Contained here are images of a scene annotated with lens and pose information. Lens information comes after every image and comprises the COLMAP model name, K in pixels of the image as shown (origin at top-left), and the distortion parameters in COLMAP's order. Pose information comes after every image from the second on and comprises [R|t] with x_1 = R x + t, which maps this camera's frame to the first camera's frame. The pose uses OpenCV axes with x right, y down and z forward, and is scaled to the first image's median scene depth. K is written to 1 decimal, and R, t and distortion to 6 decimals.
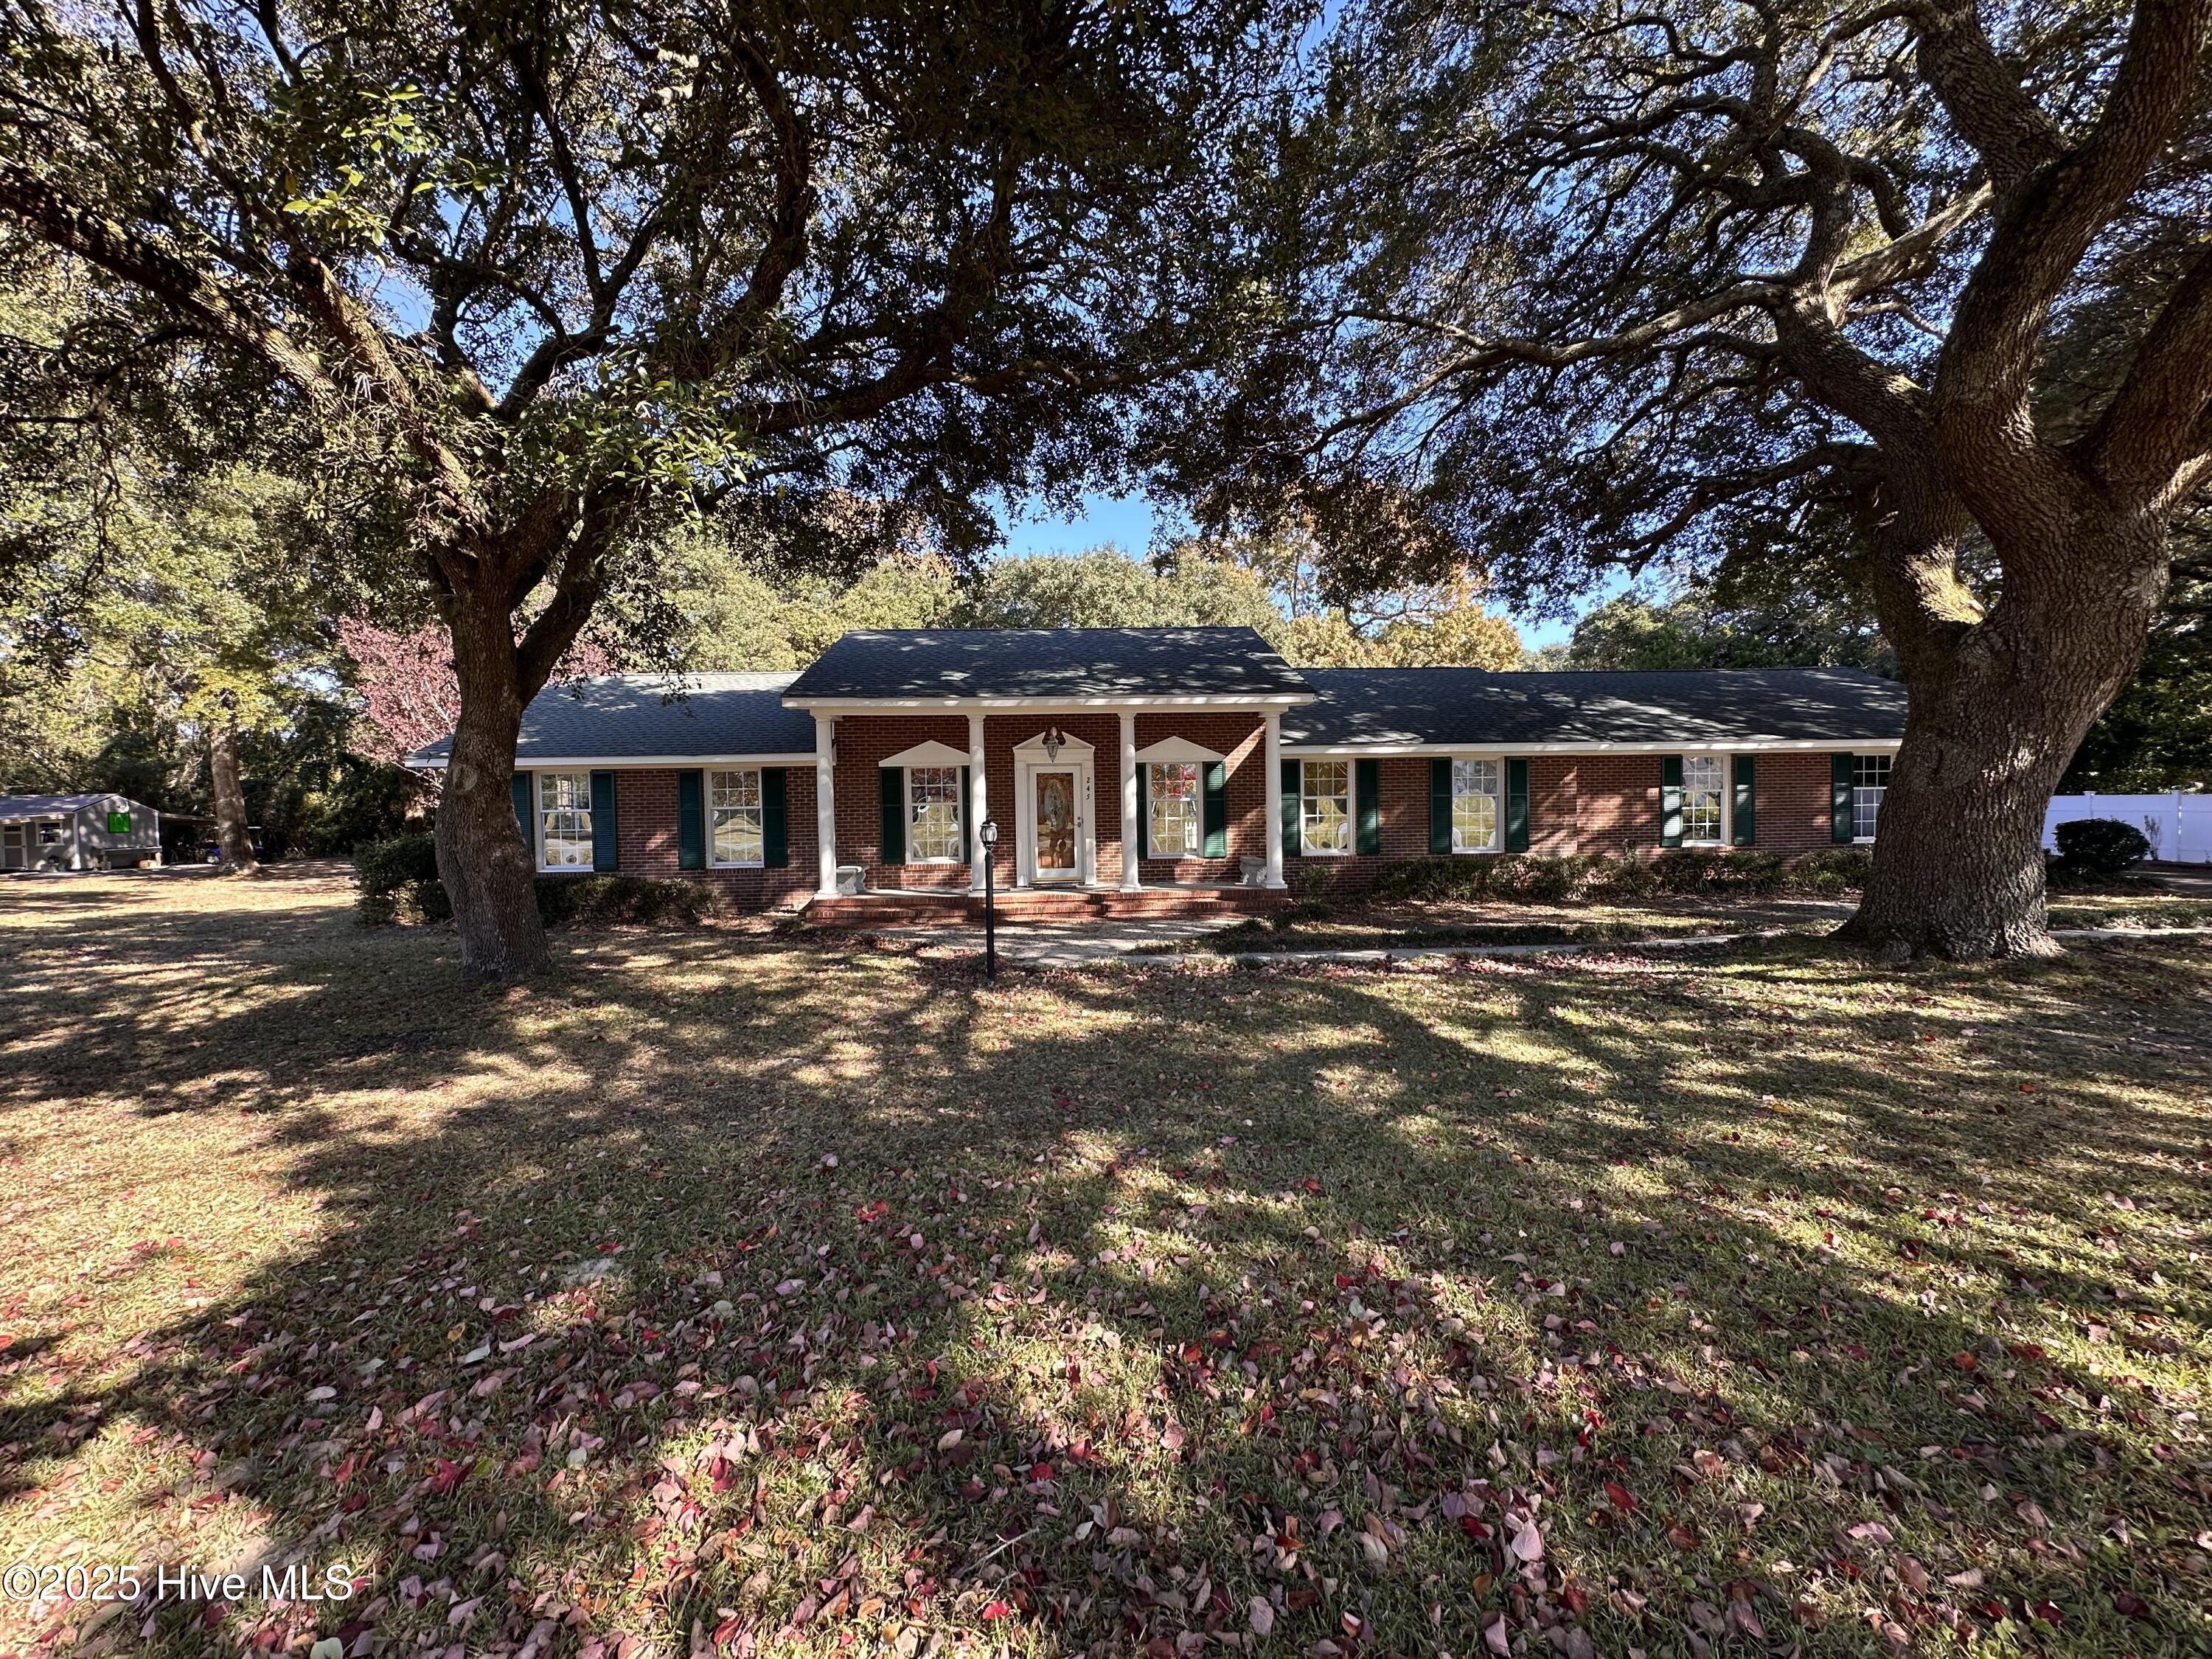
lens RADIAL K [[884.9, 0, 1100.3], [0, 884.9, 825.6], [0, 0, 1]] dist [-0.000120, 0.000091]
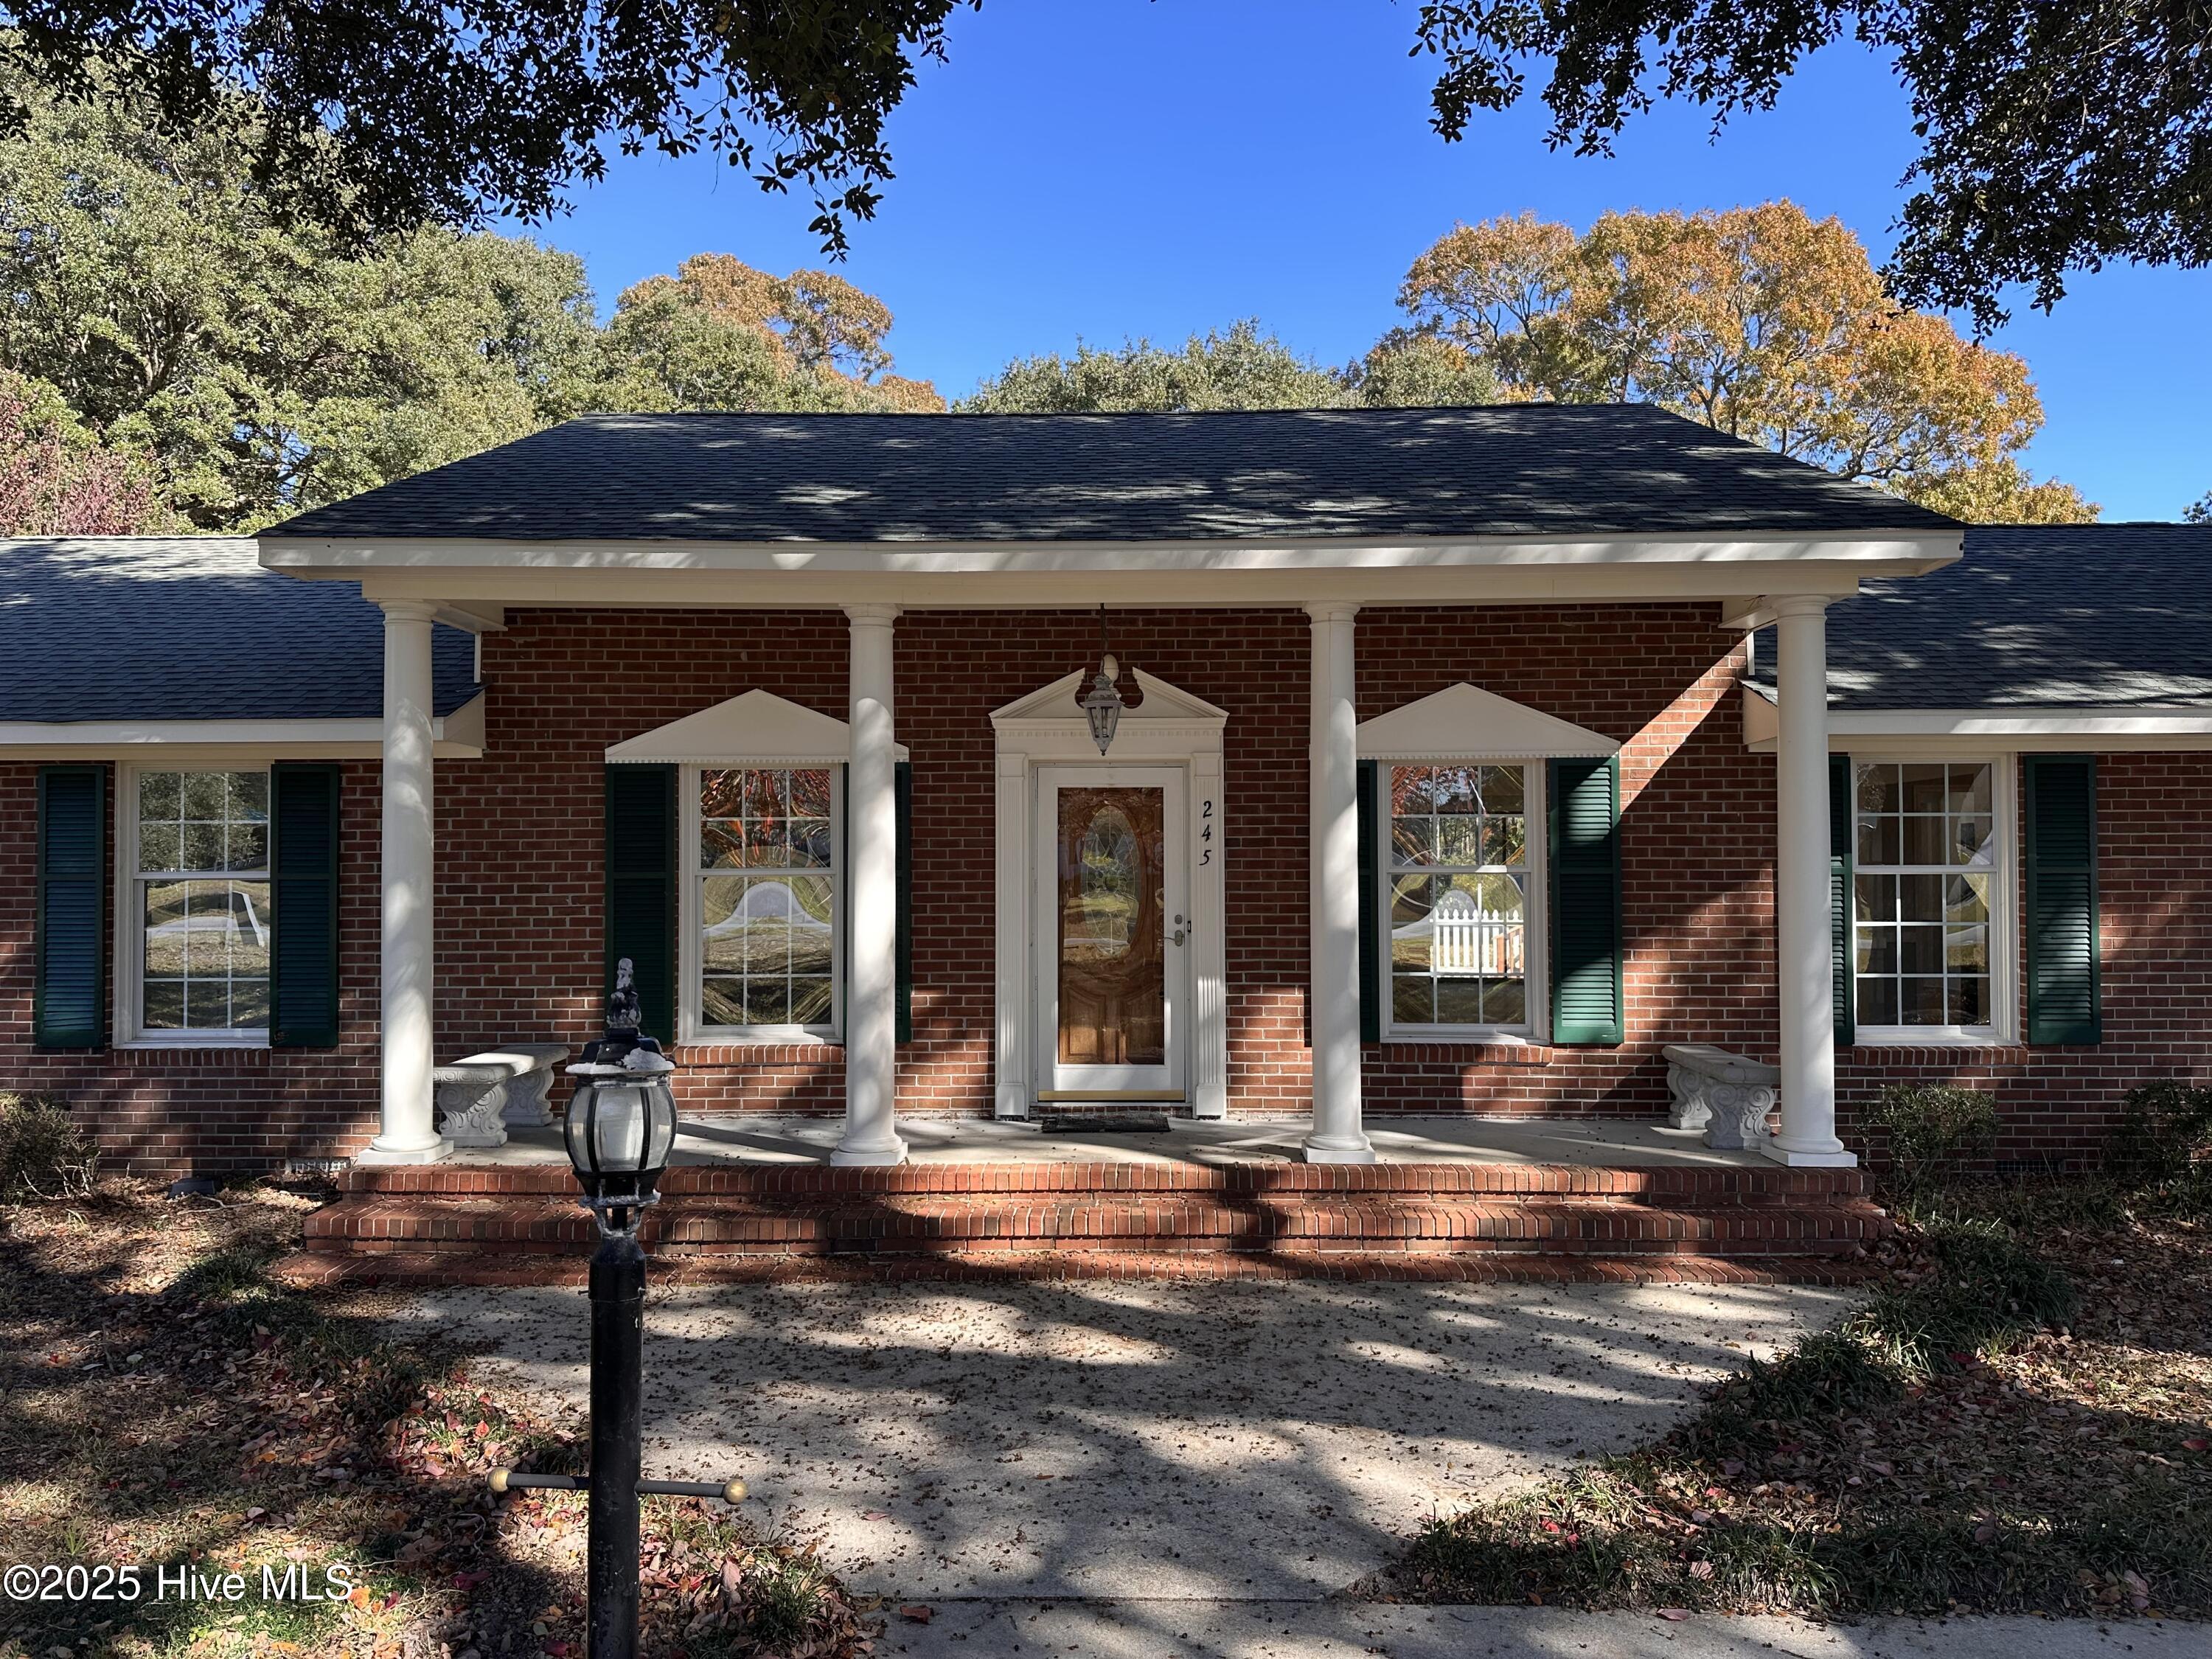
lens RADIAL K [[1570.3, 0, 1112.5], [0, 1570.3, 840.6], [0, 0, 1]] dist [0.006655, -0.001655]
pose [[0.998922, 0.012200, -0.044783, -0.023886], [-0.013541, 0.999465, -0.029774, -0.020975], [0.044395, 0.030348, 0.998553, 0.405976]]
